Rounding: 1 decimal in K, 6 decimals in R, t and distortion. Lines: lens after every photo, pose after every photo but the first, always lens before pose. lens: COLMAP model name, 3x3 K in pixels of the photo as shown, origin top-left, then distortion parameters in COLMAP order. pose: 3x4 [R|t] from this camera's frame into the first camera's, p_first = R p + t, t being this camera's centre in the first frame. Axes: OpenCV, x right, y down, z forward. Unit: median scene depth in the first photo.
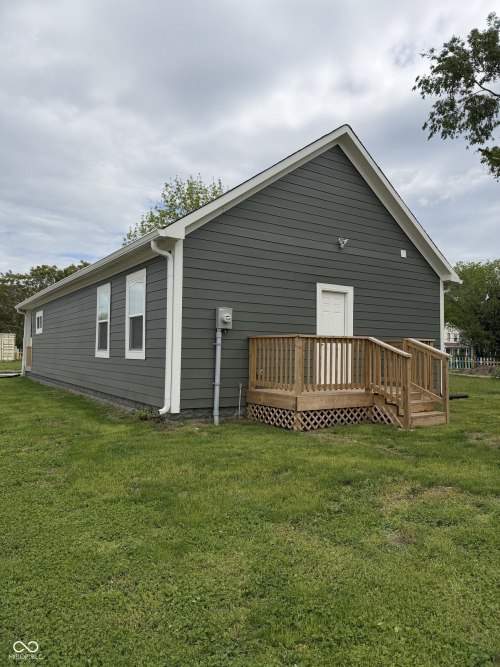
lens RADIAL K [[470.0, 0, 250.0], [0, 470.0, 333.5], [0, 0, 1]] dist [0.042517, -0.057980]
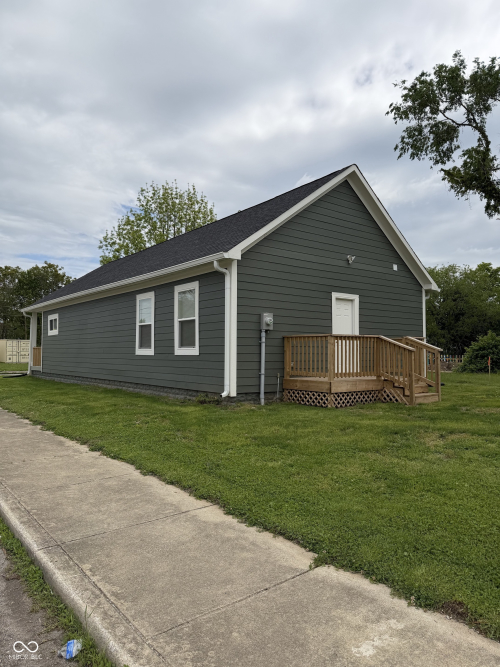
lens RADIAL K [[469.2, 0, 240.1], [0, 469.2, 336.4], [0, 0, 1]] dist [0.005117, -0.003288]
pose [[0.997566, -0.006011, 0.069467, -0.179349], [0.005563, 0.999962, 0.006648, -0.000970], [-0.069504, -0.006246, 0.997562, -0.205479]]
